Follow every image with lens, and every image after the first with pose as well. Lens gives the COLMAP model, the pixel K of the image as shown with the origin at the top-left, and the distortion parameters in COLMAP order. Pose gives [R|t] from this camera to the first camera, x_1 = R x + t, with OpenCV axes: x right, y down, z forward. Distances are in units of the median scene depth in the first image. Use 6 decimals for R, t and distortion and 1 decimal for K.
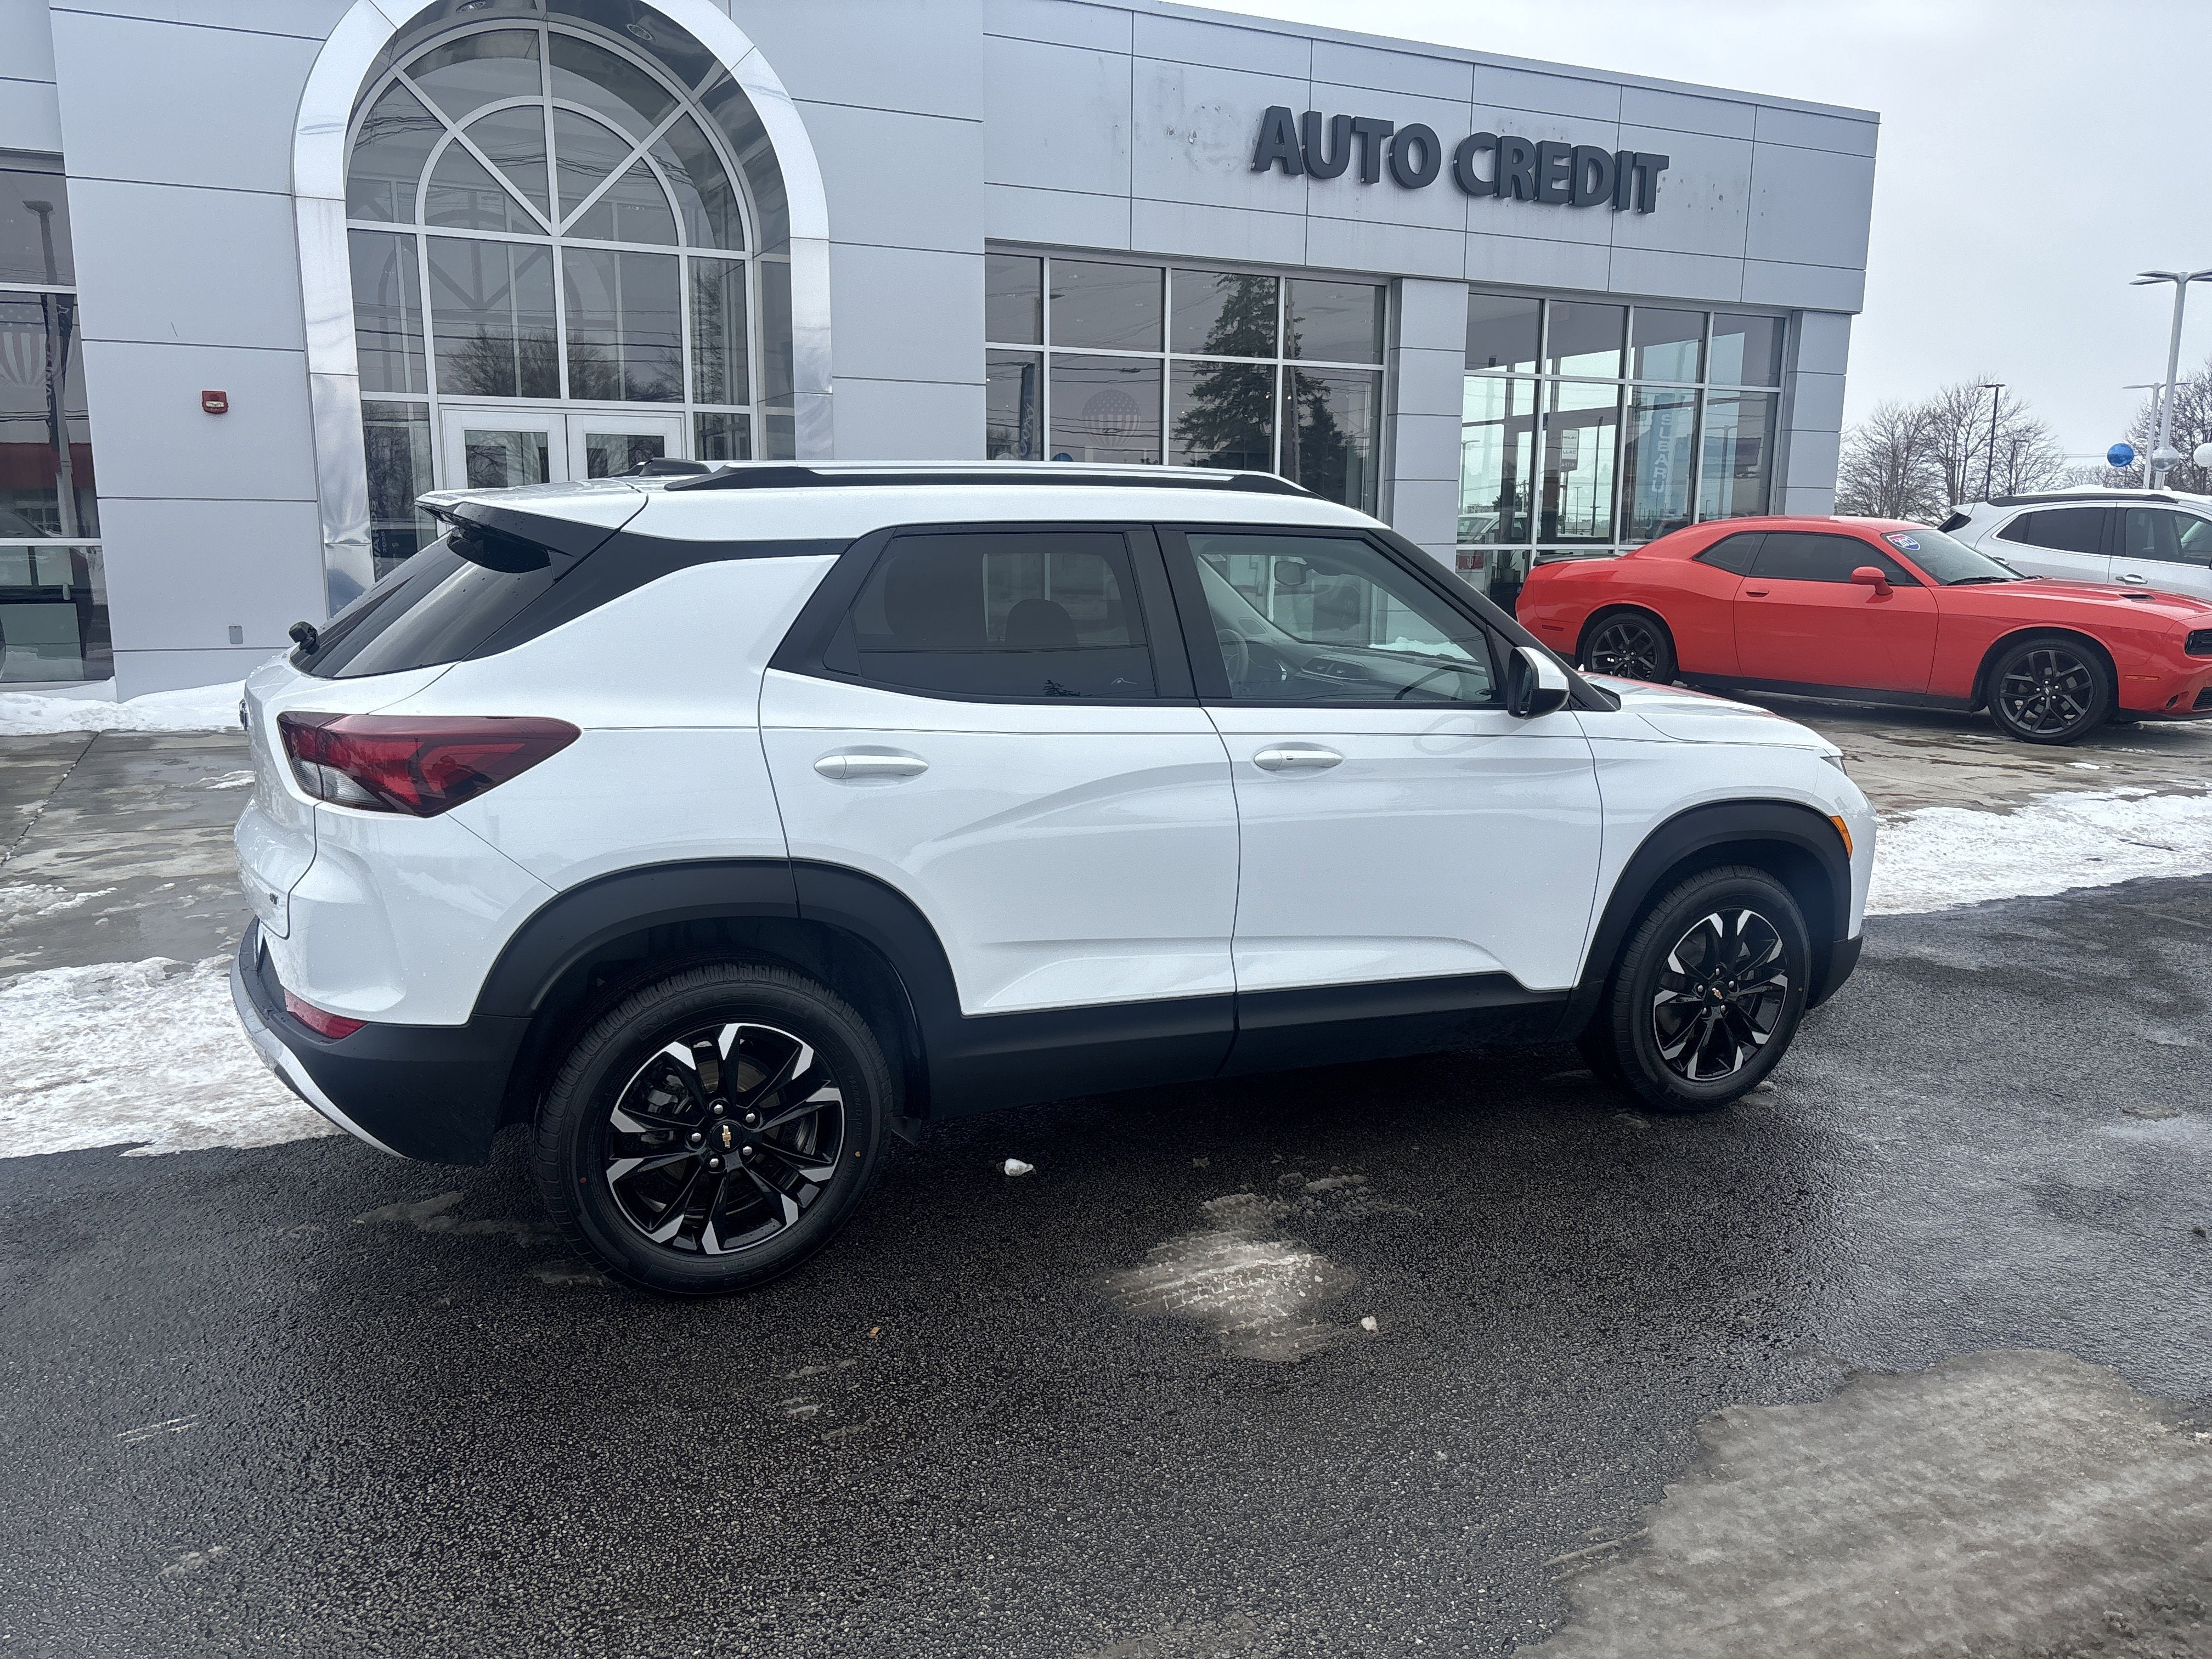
lens RADIAL K [[1668.9, 0, 1082.5], [0, 1668.9, 849.6], [0, 0, 1]] dist [0.051463, -0.050884]
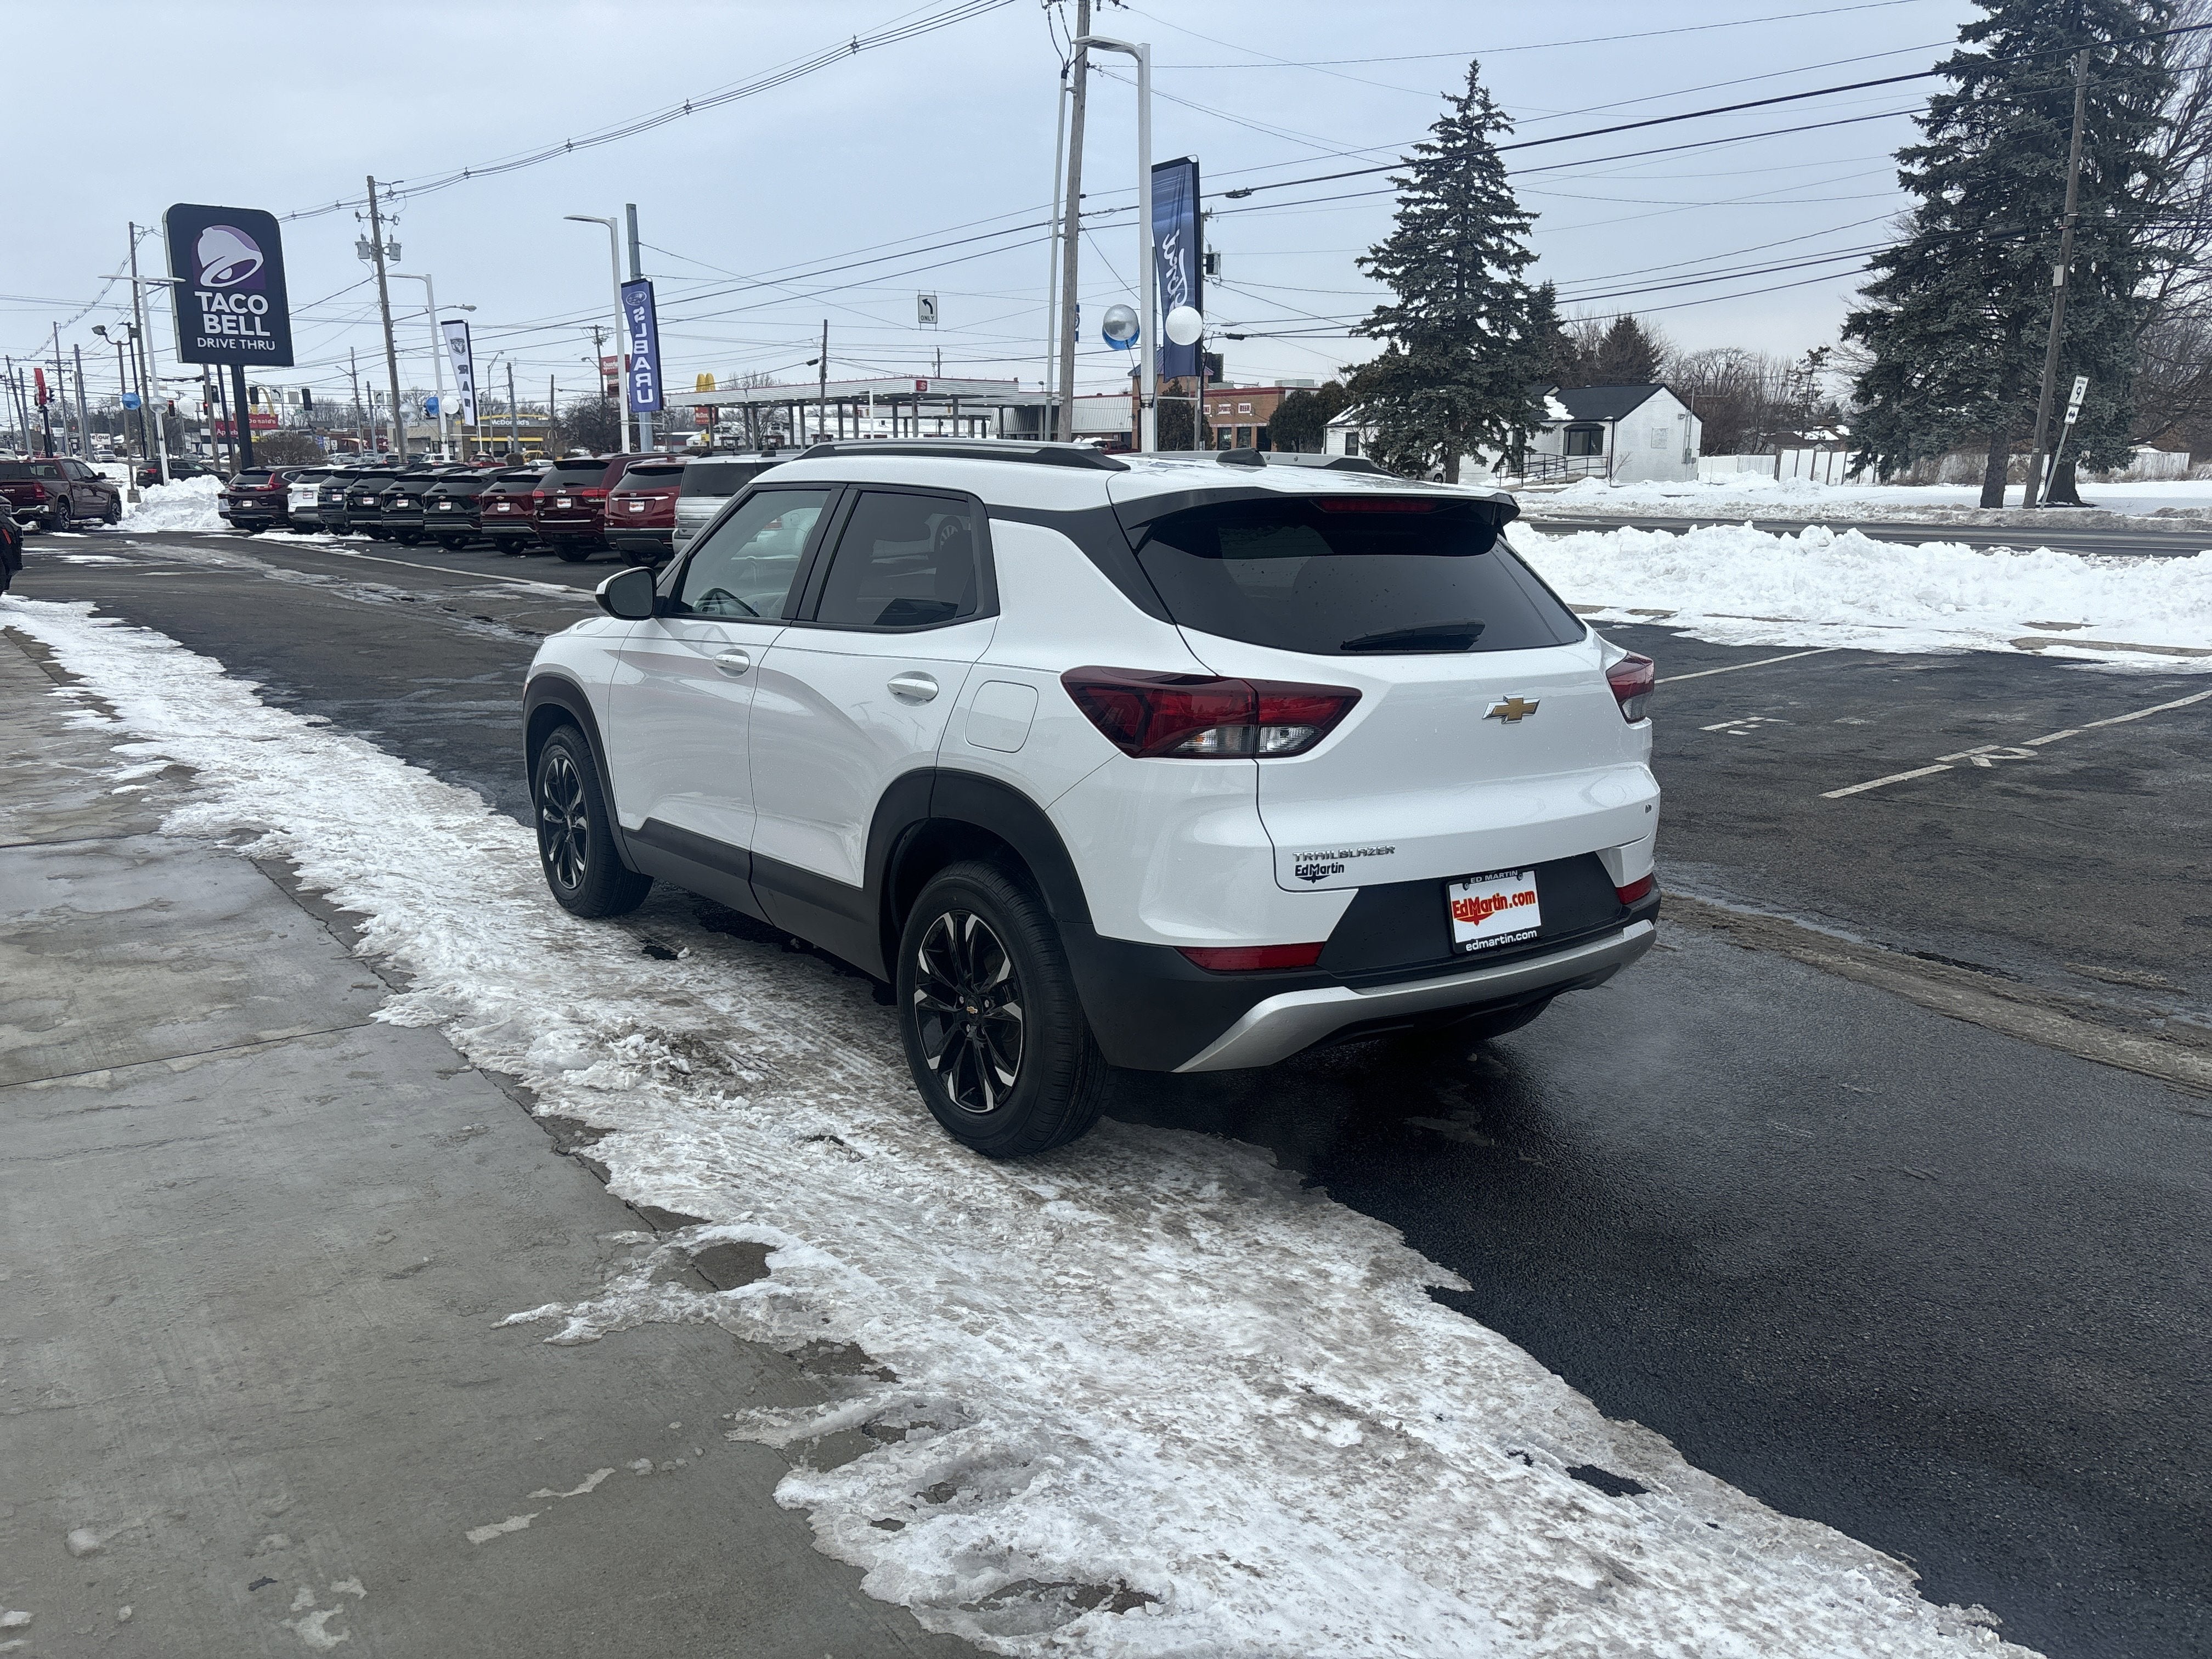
lens RADIAL K [[1668.9, 0, 1095.5], [0, 1668.9, 831.2], [0, 0, 1]] dist [0.051463, -0.050884]
pose [[-0.185036, -0.221163, 0.957522, -1.198782], [0.179913, 0.950256, 0.254252, -0.261884], [-0.966123, 0.219316, -0.136042, 1.163616]]
